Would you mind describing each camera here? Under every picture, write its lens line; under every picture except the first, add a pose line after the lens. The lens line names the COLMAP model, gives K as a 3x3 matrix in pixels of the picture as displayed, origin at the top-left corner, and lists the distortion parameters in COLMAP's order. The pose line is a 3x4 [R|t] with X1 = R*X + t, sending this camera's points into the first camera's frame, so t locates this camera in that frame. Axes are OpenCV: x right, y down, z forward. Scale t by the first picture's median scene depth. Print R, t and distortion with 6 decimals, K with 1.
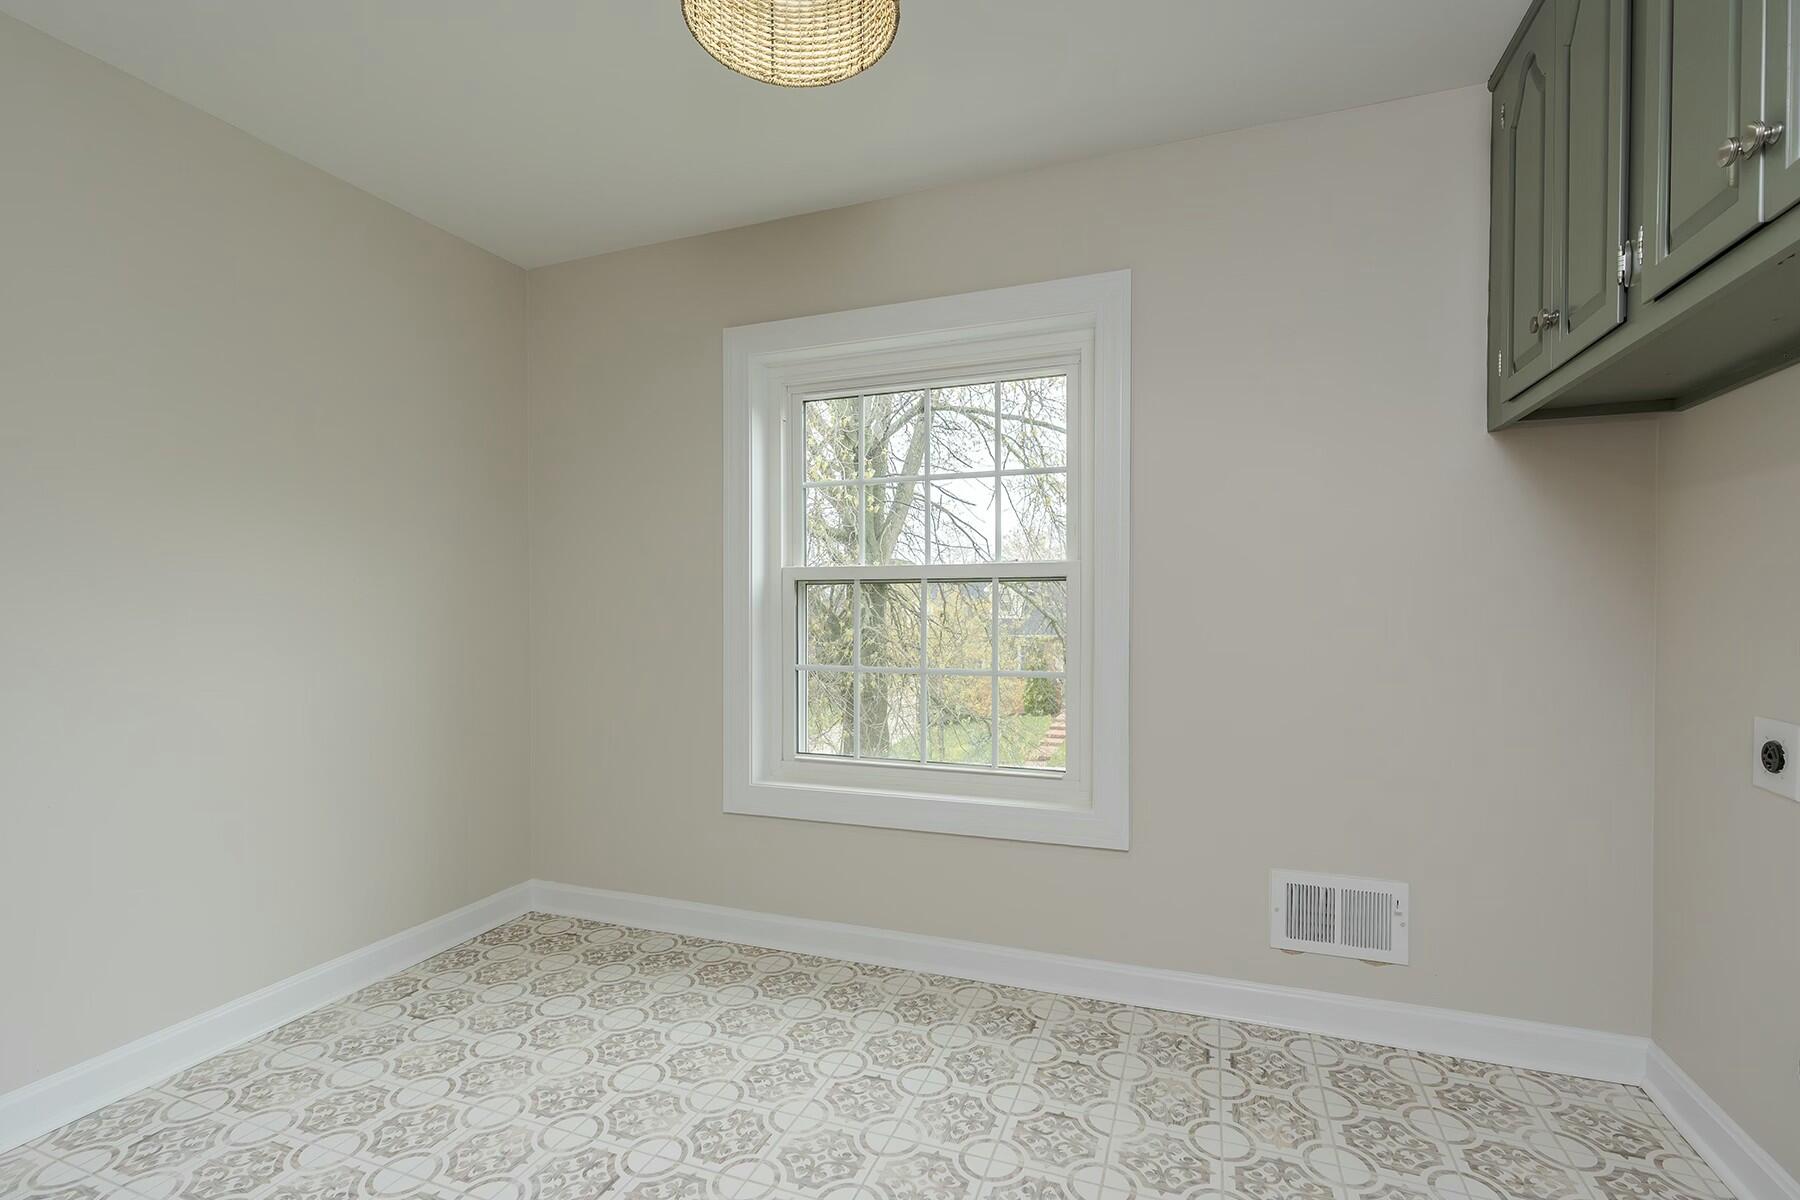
lens RADIAL K [[824.6, 0, 897.6], [0, 824.6, 618.9], [0, 0, 1]] dist [0.000733, 0.002021]
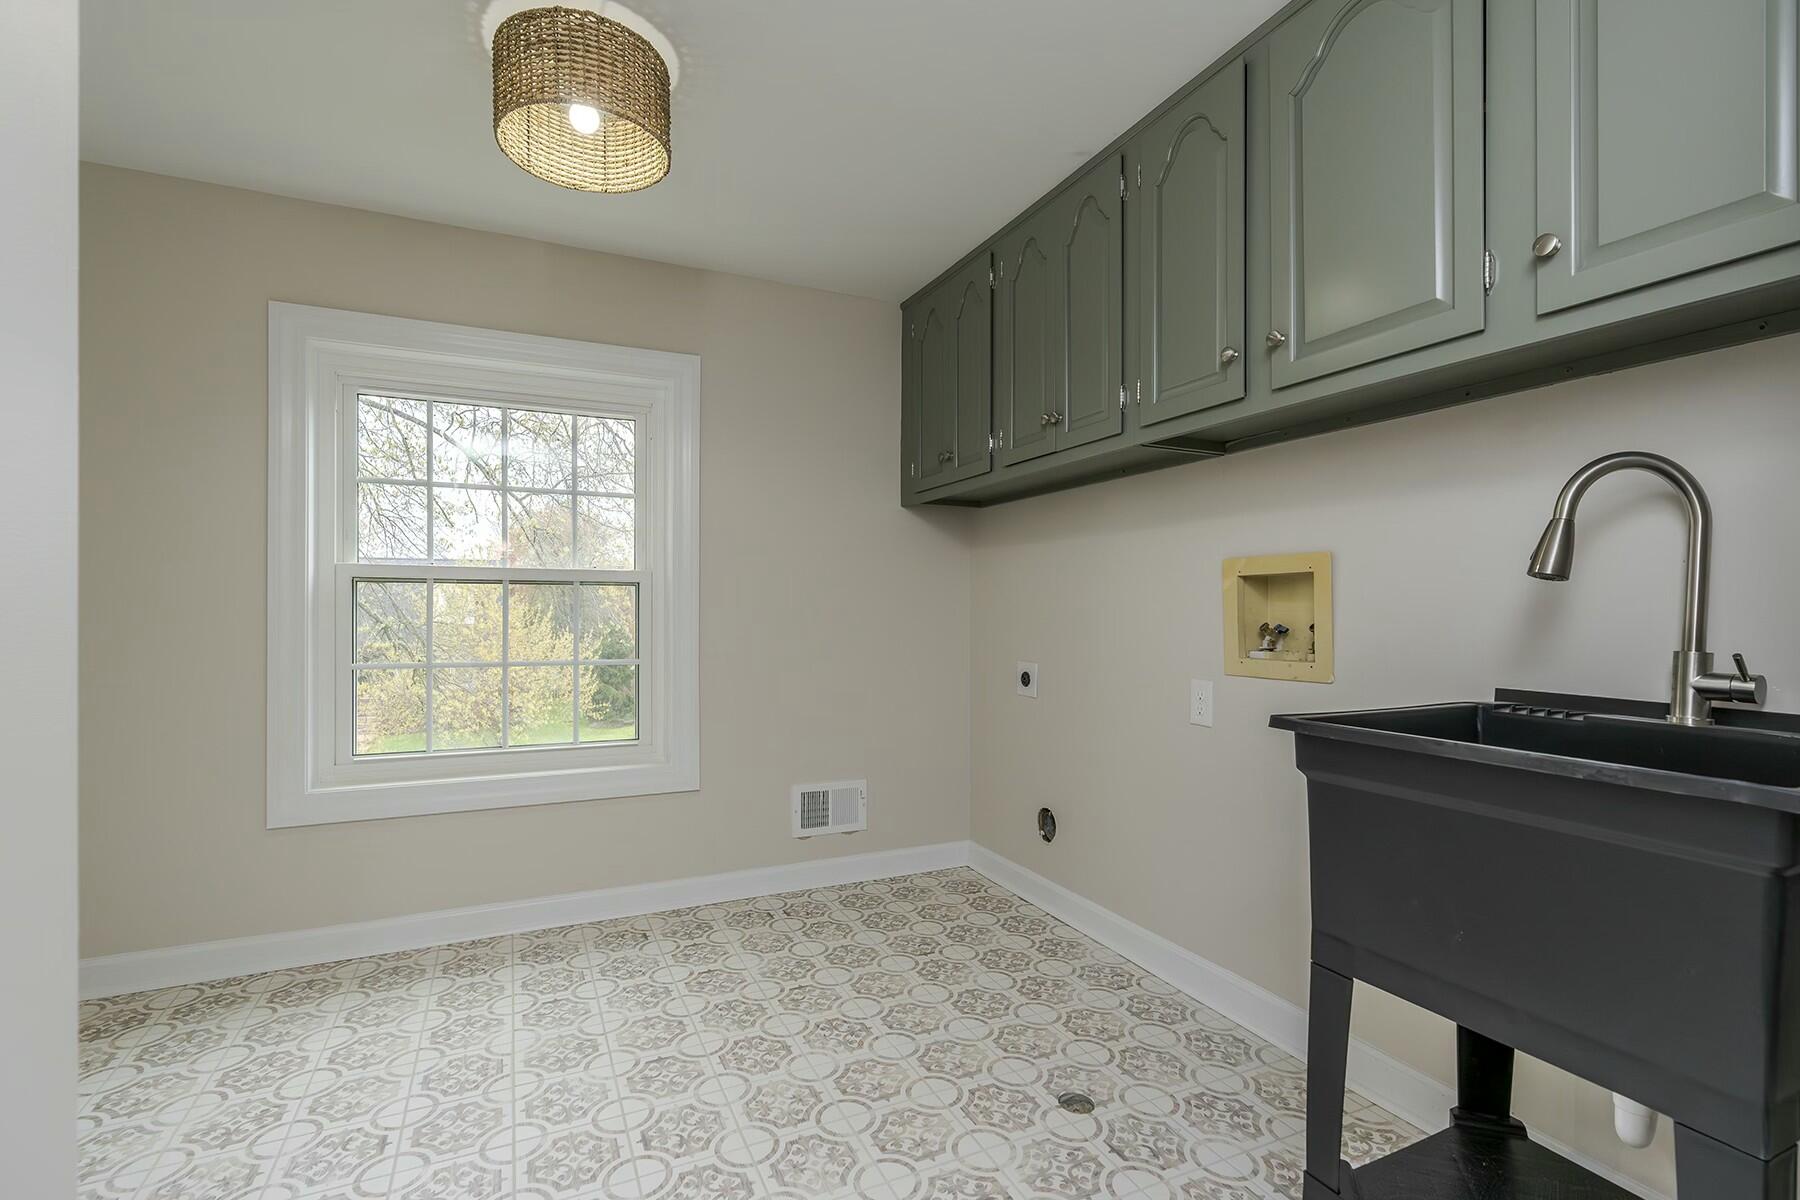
lens RADIAL K [[815.0, 0, 894.5], [0, 815.0, 608.2], [0, 0, 1]] dist [-0.000717, 0.006760]
pose [[0.703351, 0.007289, 0.710805, -0.483331], [0.005606, 0.999859, -0.015801, 0.011738], [-0.710820, 0.015098, 0.703212, -0.169712]]
